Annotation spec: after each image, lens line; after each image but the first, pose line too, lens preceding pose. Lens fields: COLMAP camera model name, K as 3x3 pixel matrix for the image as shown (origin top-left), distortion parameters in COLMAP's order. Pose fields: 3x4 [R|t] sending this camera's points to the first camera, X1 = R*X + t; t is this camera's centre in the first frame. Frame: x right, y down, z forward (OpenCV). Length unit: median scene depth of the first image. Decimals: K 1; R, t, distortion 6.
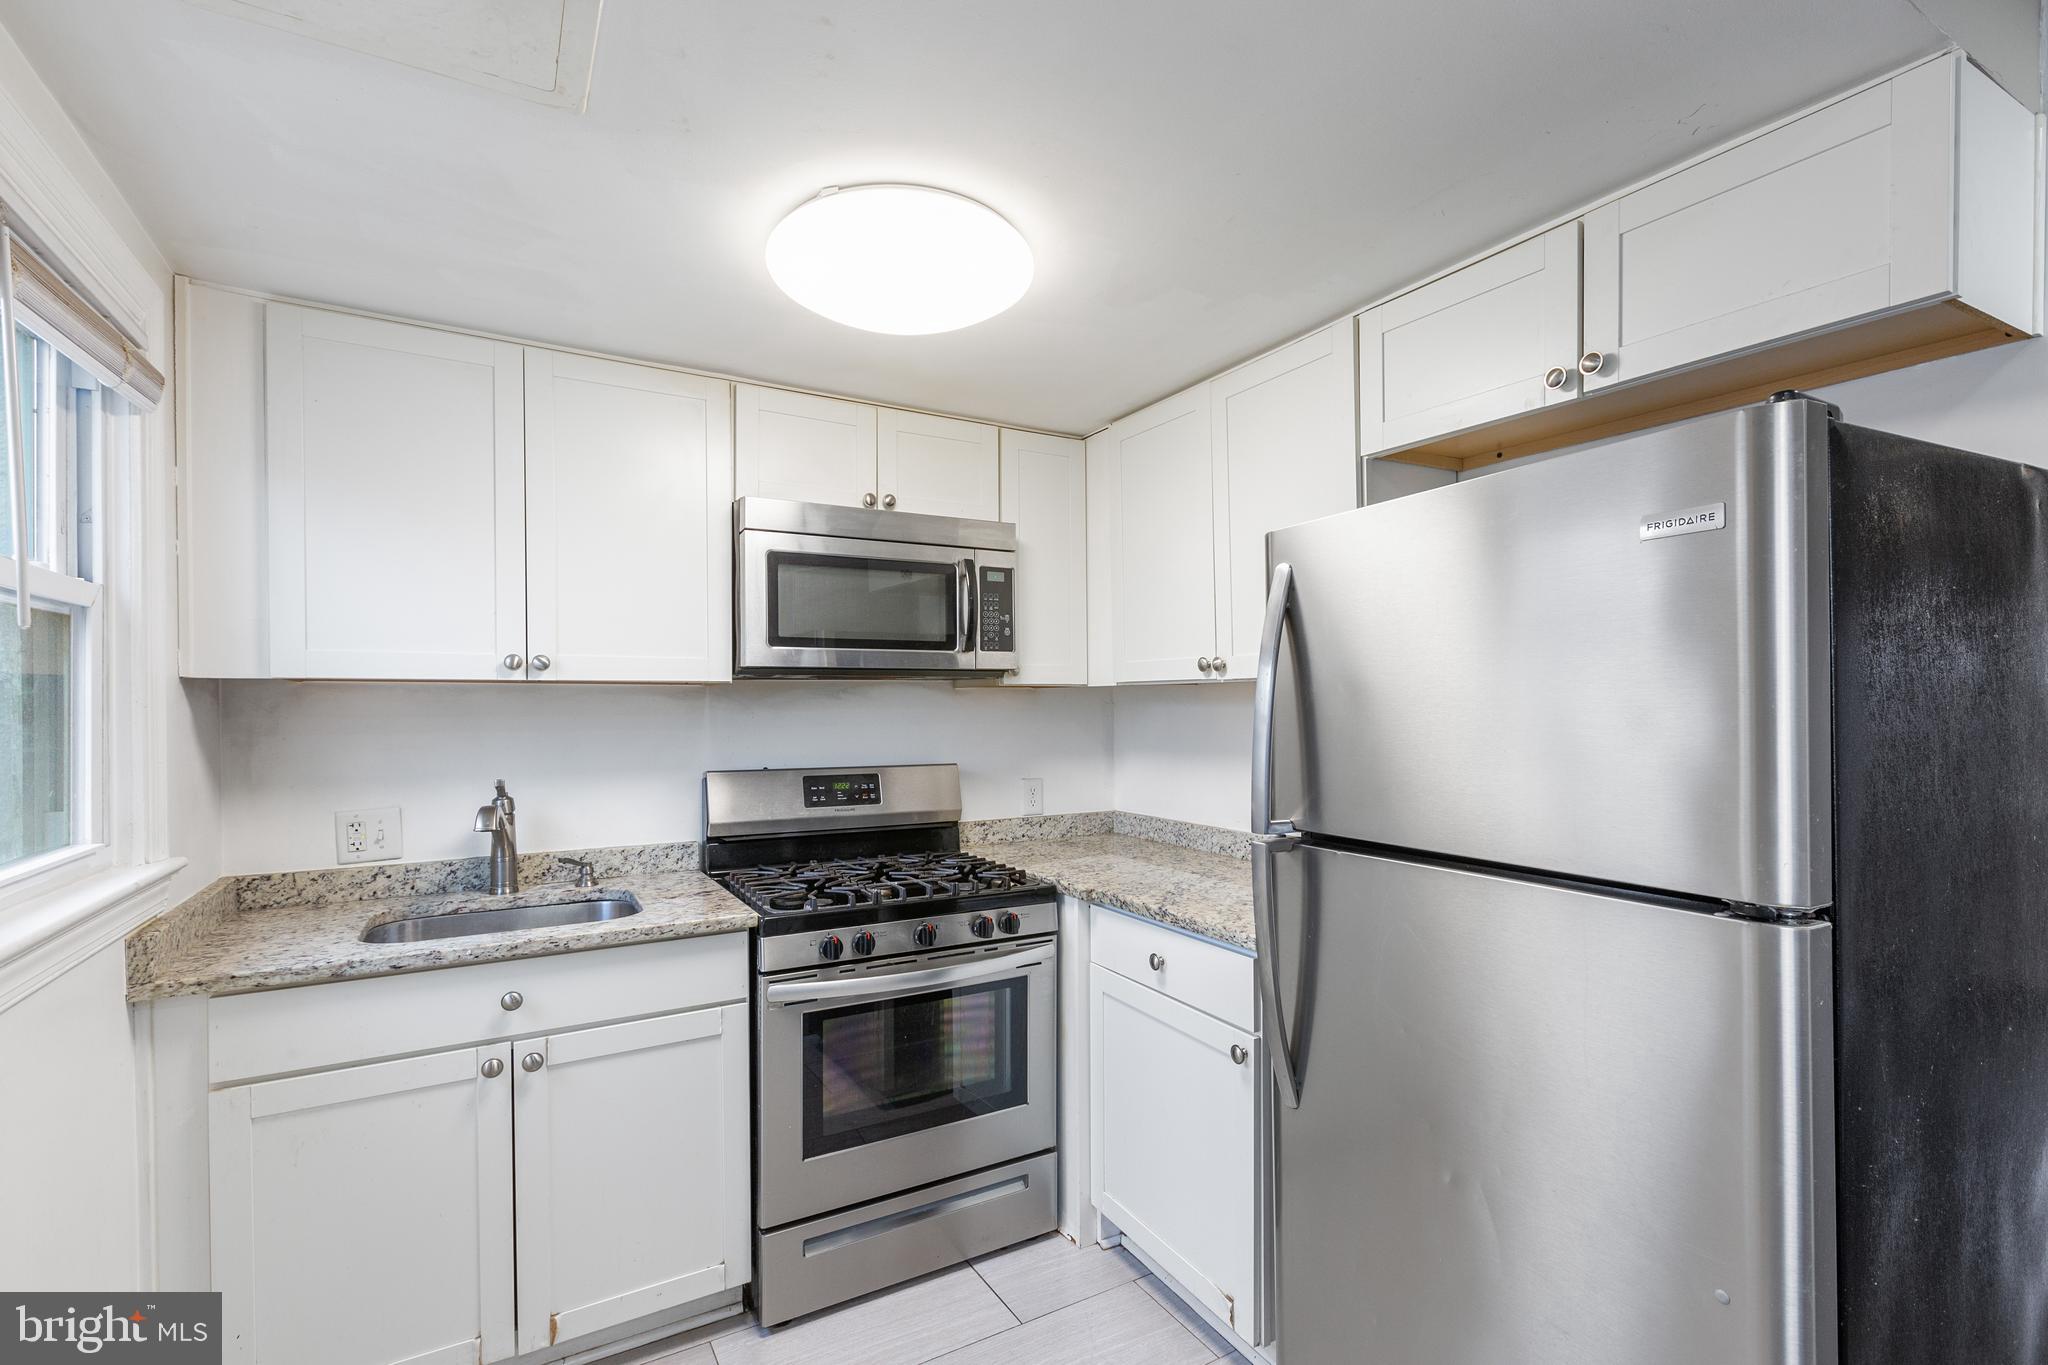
lens RADIAL K [[933.9, 0, 1031.4], [0, 933.9, 708.1], [0, 0, 1]] dist [0.000805, 0.000222]
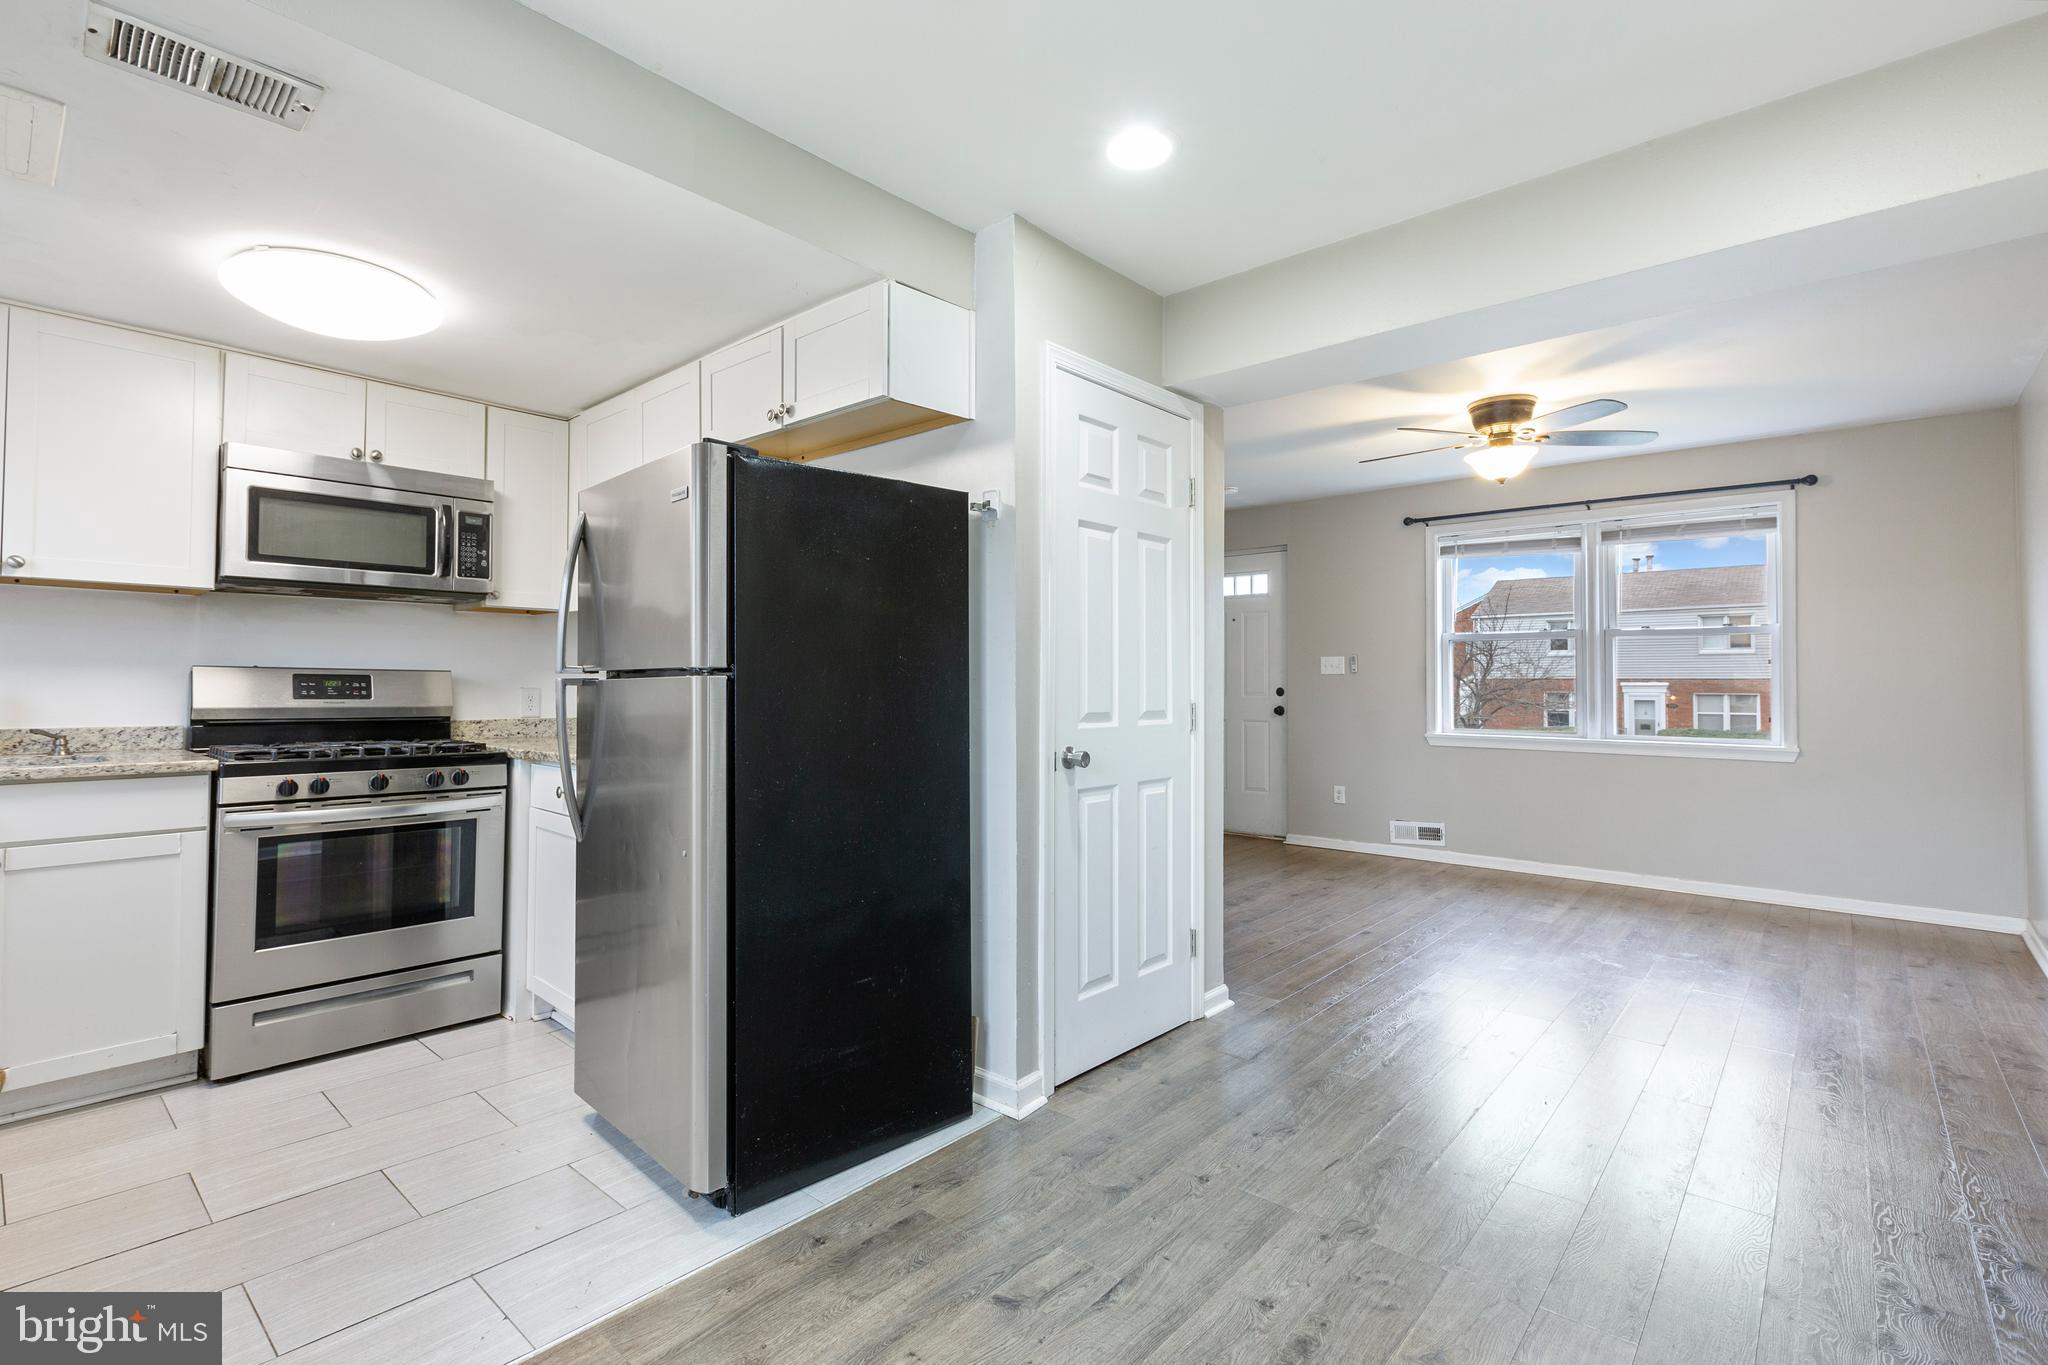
lens RADIAL K [[940.0, 0, 1020.4], [0, 940.0, 656.5], [0, 0, 1]] dist [0.000977, -0.000578]
pose [[0.951804, 0.016930, 0.306239, 0.310703], [-0.006223, 0.999336, -0.035906, 0.097477], [-0.306644, 0.032270, 0.951277, -0.504013]]
